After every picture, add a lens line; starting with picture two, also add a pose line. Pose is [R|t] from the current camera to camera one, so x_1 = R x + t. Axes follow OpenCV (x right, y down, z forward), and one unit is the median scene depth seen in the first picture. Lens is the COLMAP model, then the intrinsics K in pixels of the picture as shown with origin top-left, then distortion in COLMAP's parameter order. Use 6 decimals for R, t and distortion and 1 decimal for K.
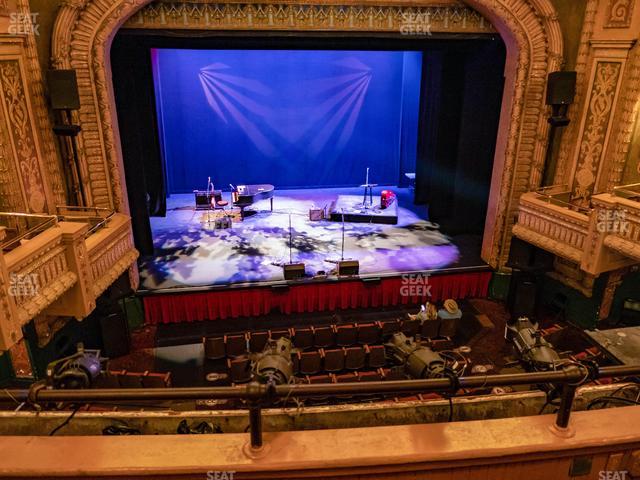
lens RADIAL K [[495.0, 0, 321.9], [0, 495.0, 251.4], [0, 0, 1]] dist [-0.010370, 0.007148]
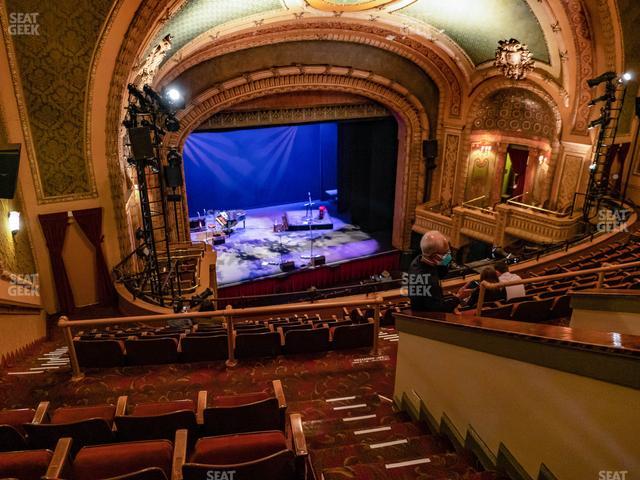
lens RADIAL K [[492.6, 0, 320.1], [0, 492.6, 258.3], [0, 0, 1]] dist [-0.015520, 0.007044]
pose [[0.960968, -0.115154, 0.251554, -0.356820], [0.108678, 0.993290, 0.039536, -0.038229], [-0.254419, -0.010654, 0.967035, -0.571846]]
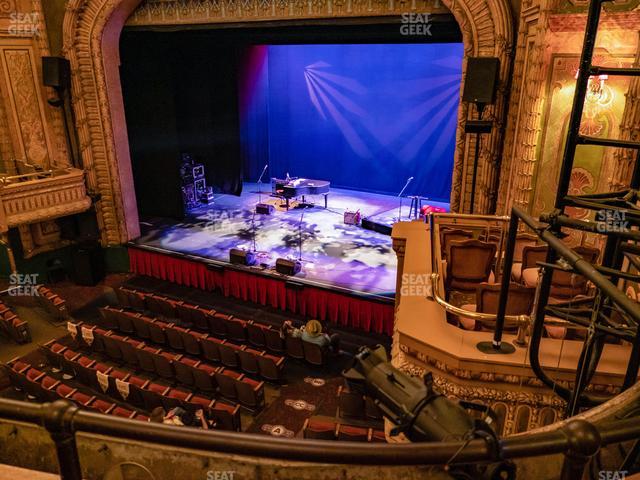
lens RADIAL K [[496.6, 0, 319.7], [0, 496.6, 247.0], [0, 0, 1]] dist [-0.000583, 0.006704]
pose [[0.796539, 0.206284, -0.568307, 0.658764], [-0.224678, 0.973672, 0.038515, -0.057193], [0.561289, 0.097007, 0.821915, 0.247703]]
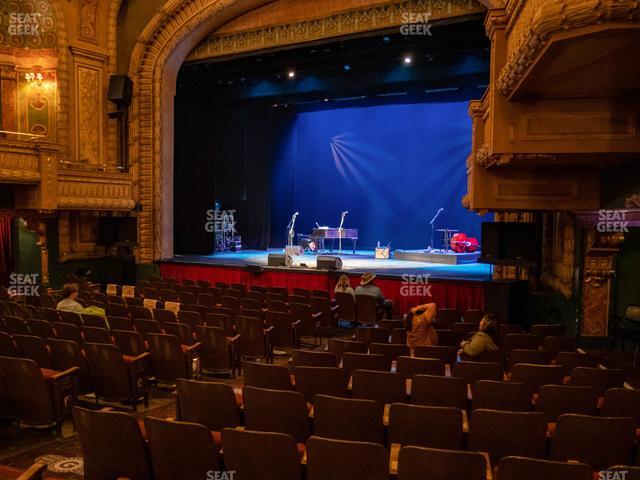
lens RADIAL K [[501.2, 0, 321.0], [0, 501.2, 248.5], [0, 0, 1]] dist [0.000239, 0.006506]
pose [[0.800701, 0.033853, -0.598106, 0.630864], [-0.237343, 0.934628, -0.264837, 0.269298], [0.550042, 0.354011, 0.756393, 0.264941]]
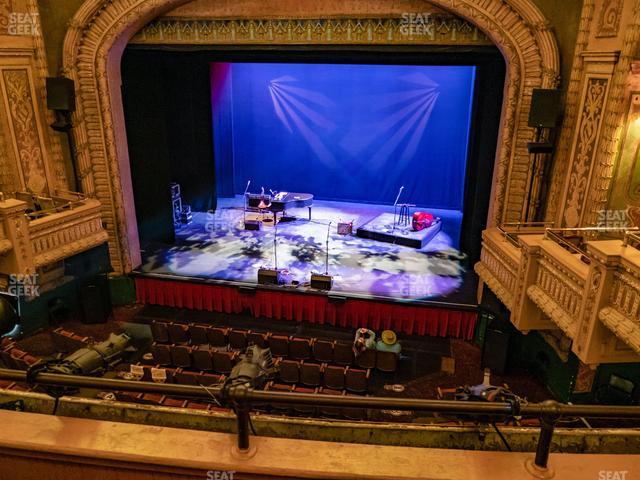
lens RADIAL K [[495.0, 0, 321.9], [0, 495.0, 251.4], [0, 0, 1]] dist [-0.010370, 0.007148]
pose [[0.926836, 0.137103, -0.349539, 0.400200], [-0.147222, 0.989101, -0.002409, -0.025916], [0.345399, 0.053692, 0.936919, 0.075188]]
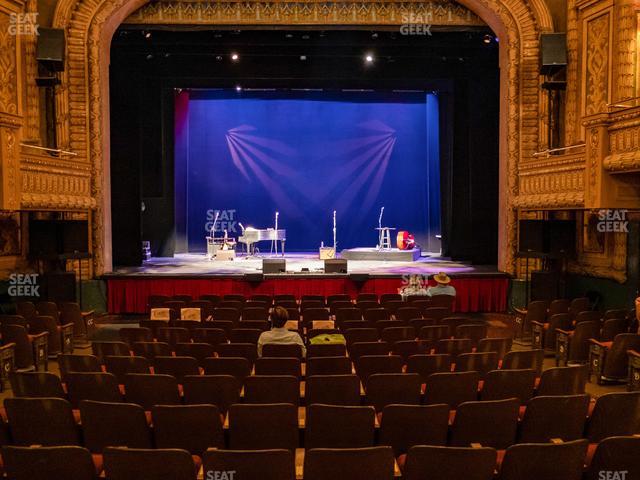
lens RADIAL K [[516.3, 0, 323.0], [0, 516.3, 252.9], [0, 0, 1]] dist [-0.007257, 0.005757]
pose [[0.987091, -0.001682, -0.160151, 0.183329], [-0.051611, 0.943263, -0.328012, 0.322587], [0.151616, 0.332044, 0.930999, 0.129063]]
